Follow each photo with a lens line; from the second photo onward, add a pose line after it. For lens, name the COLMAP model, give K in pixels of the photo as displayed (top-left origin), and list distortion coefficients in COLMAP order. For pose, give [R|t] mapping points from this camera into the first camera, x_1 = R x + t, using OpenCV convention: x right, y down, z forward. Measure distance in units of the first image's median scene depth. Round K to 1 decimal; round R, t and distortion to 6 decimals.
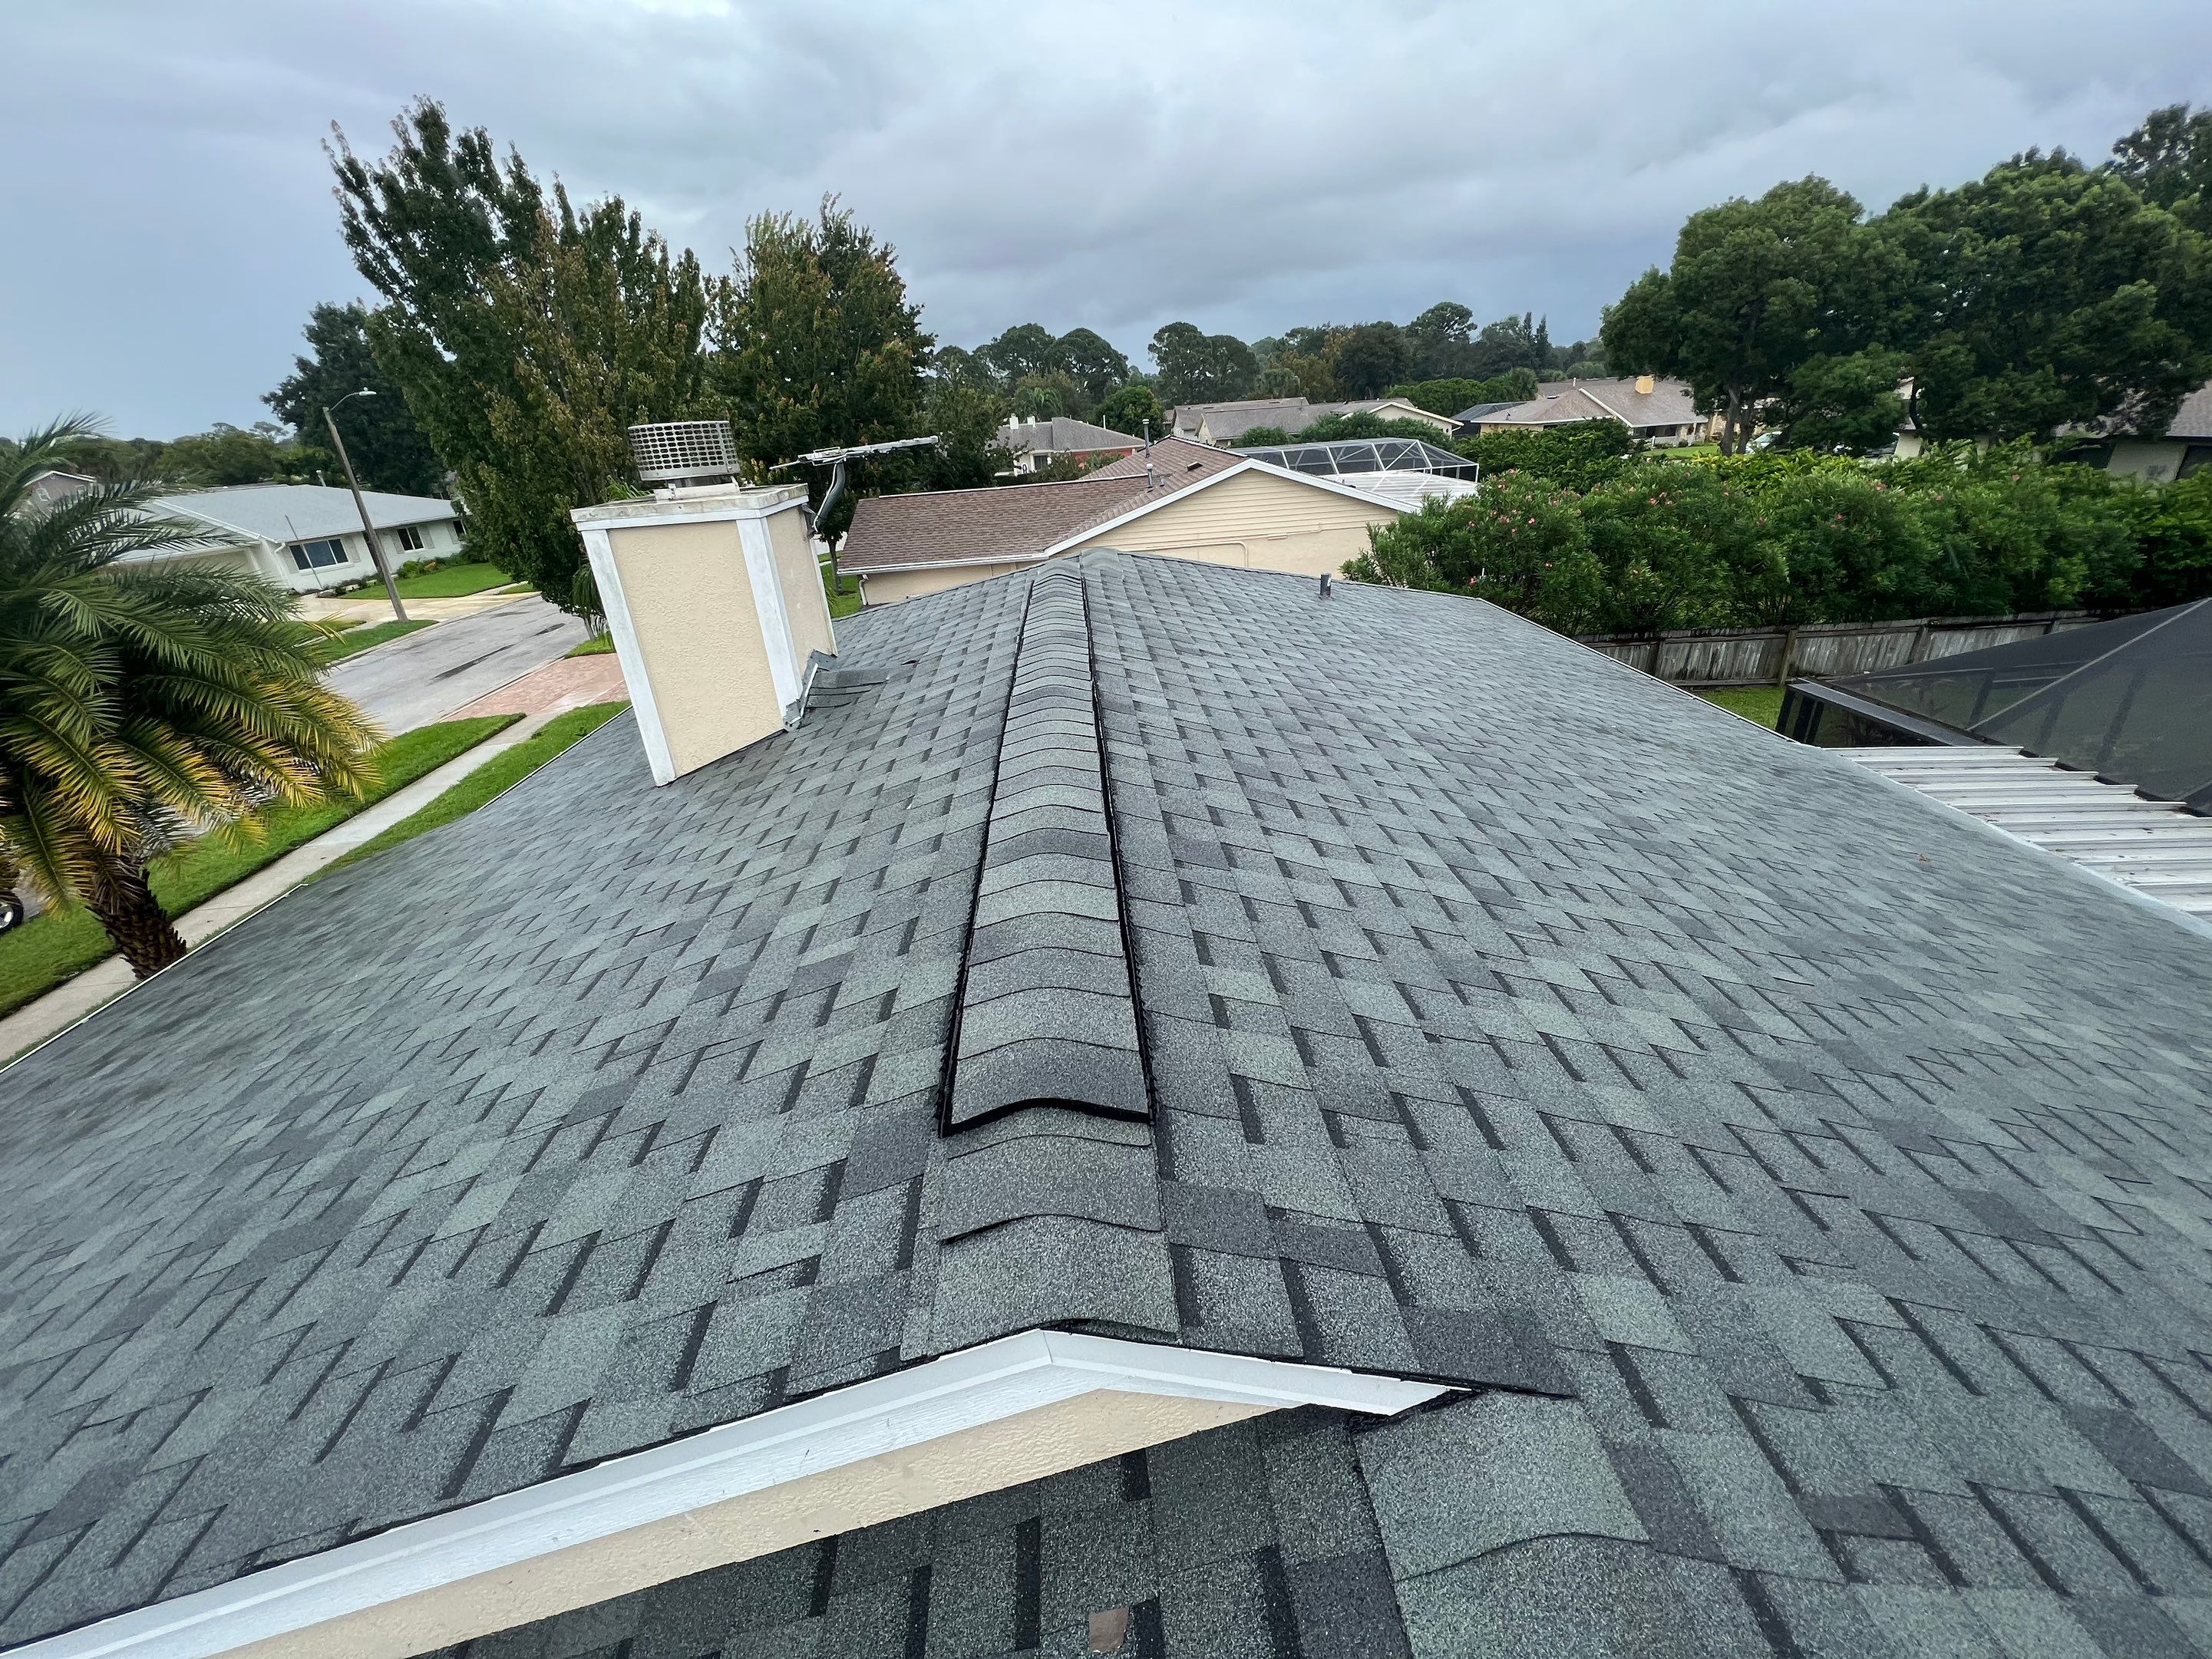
lens RADIAL K [[887.7, 0, 1099.7], [0, 887.7, 818.8], [0, 0, 1]] dist [0.000359, 0.000314]
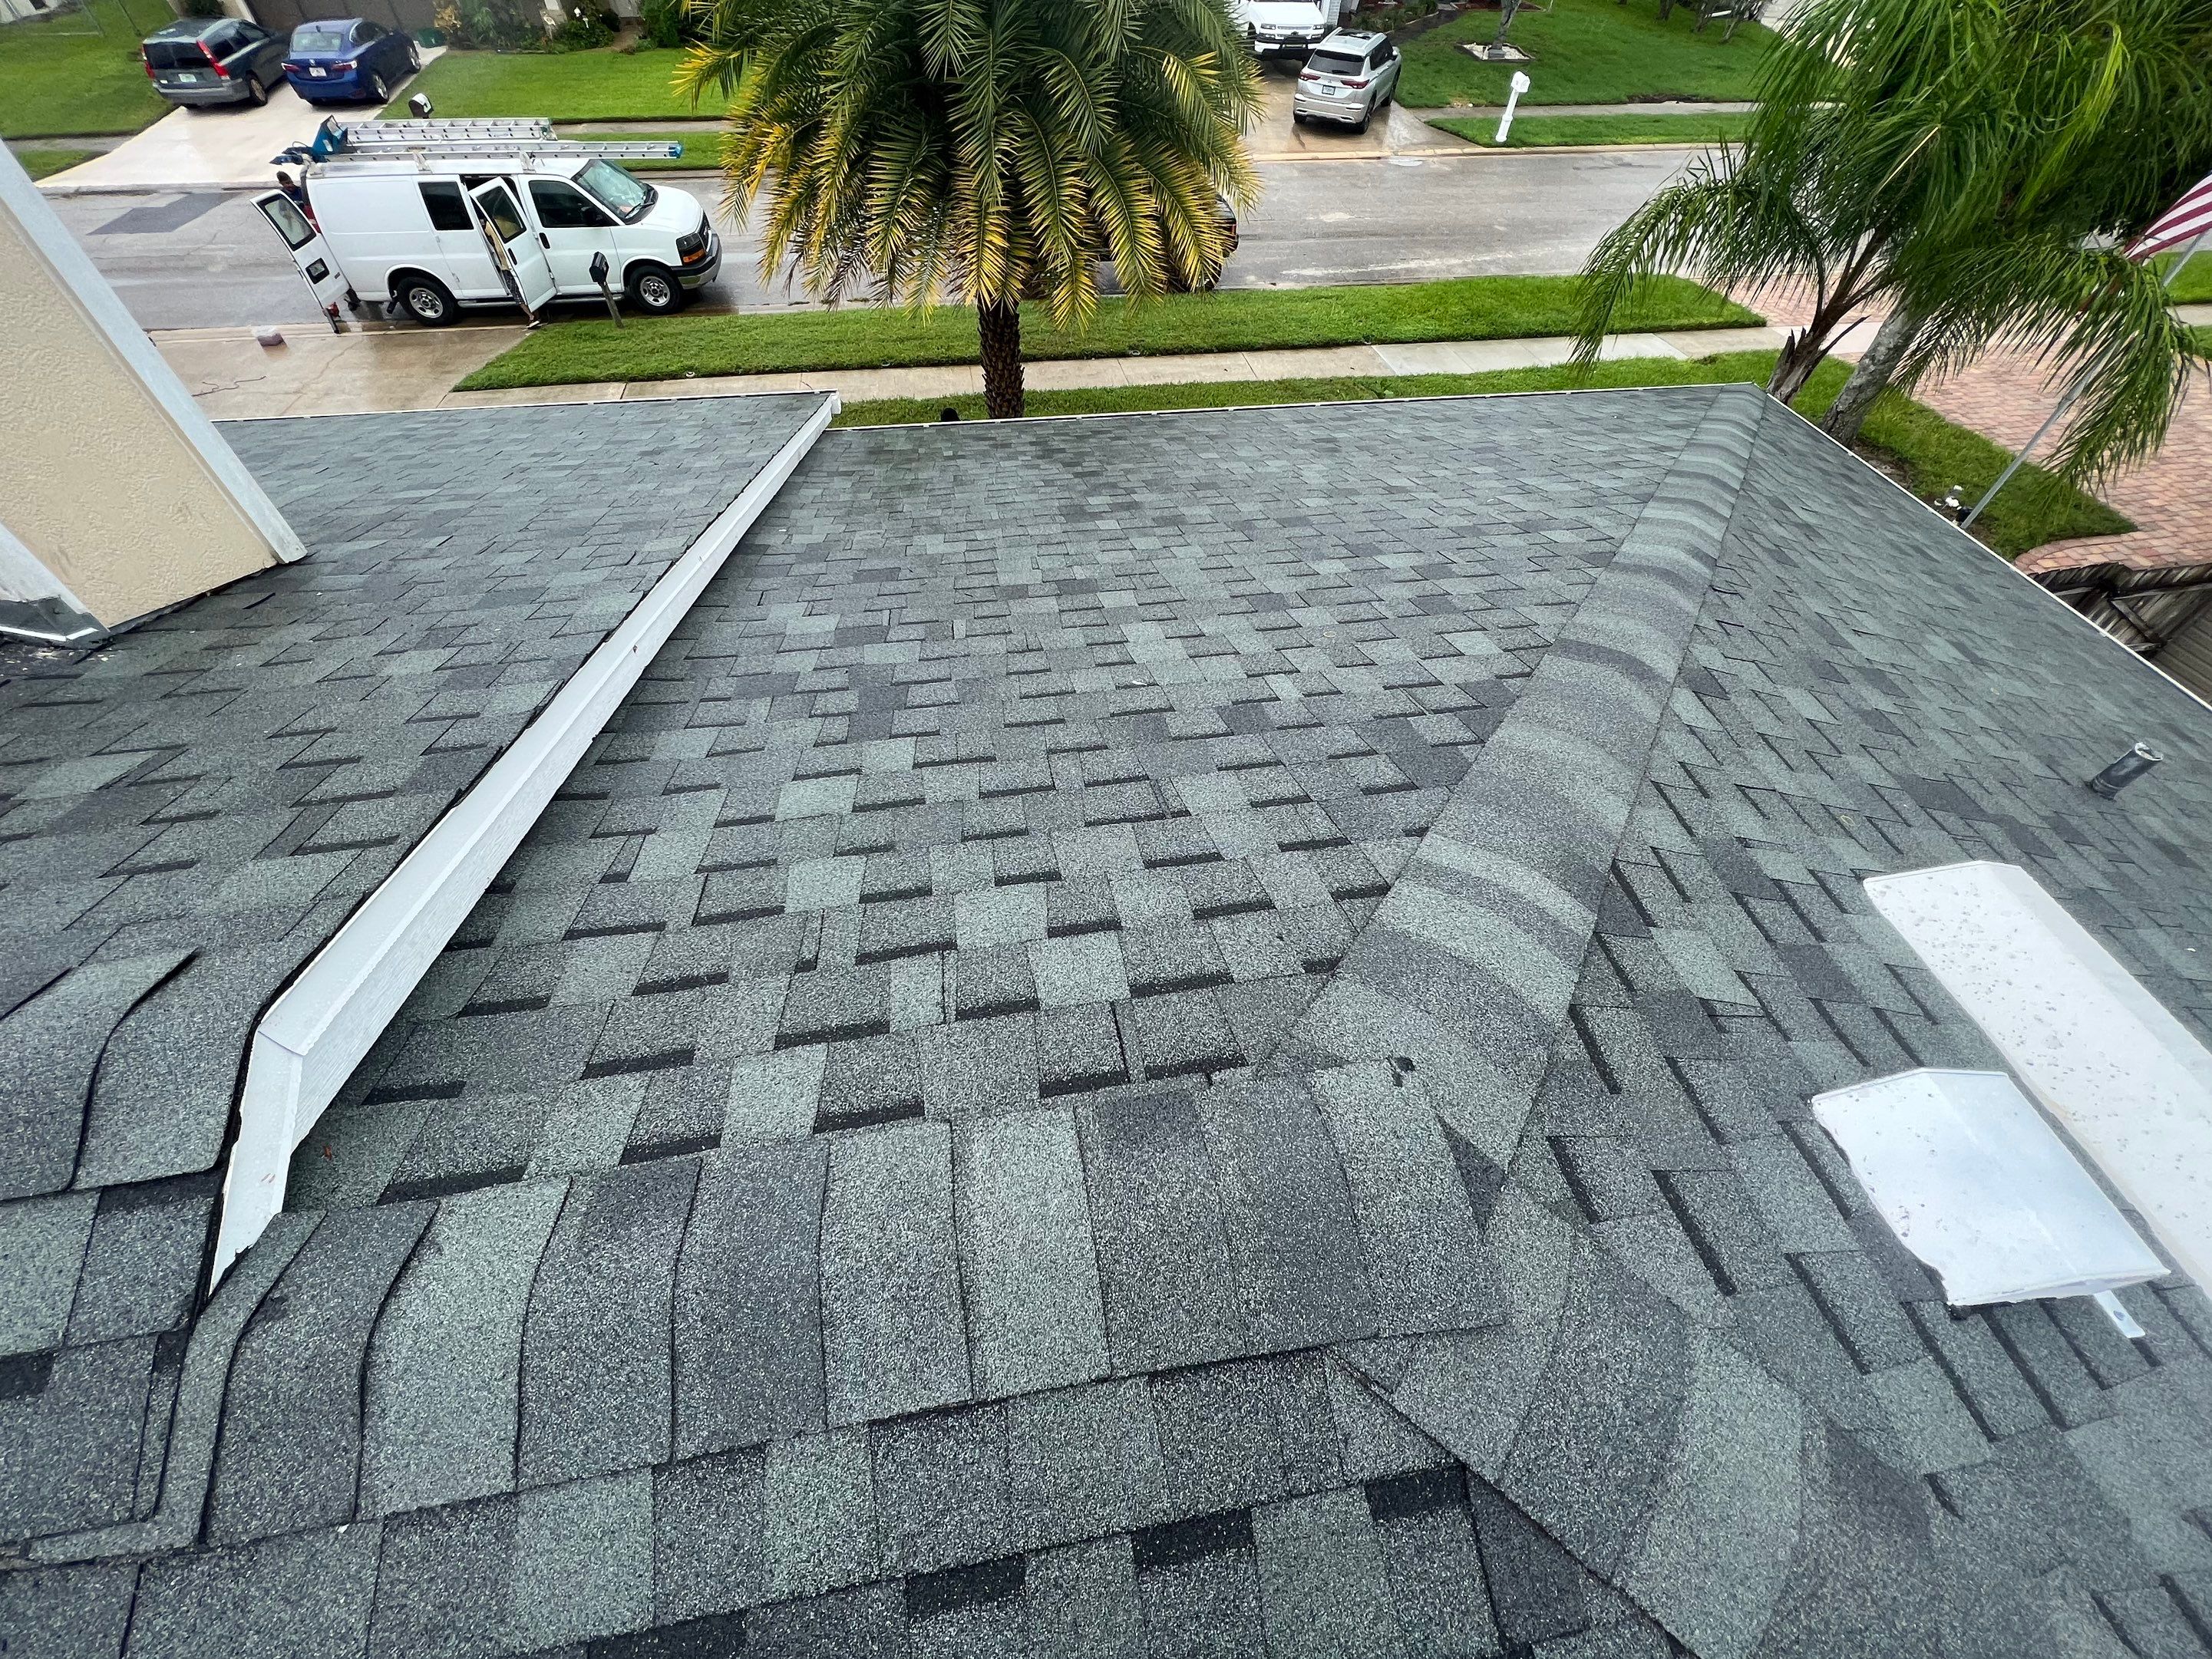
lens RADIAL K [[890.7, 0, 1101.4], [0, 890.7, 818.4], [0, 0, 1]] dist [-0.001097, 0.000219]
pose [[0.123032, 0.801928, -0.584614, 0.012493], [-0.447290, 0.570671, 0.688670, -0.208389], [0.885887, 0.176763, 0.428905, 0.448317]]
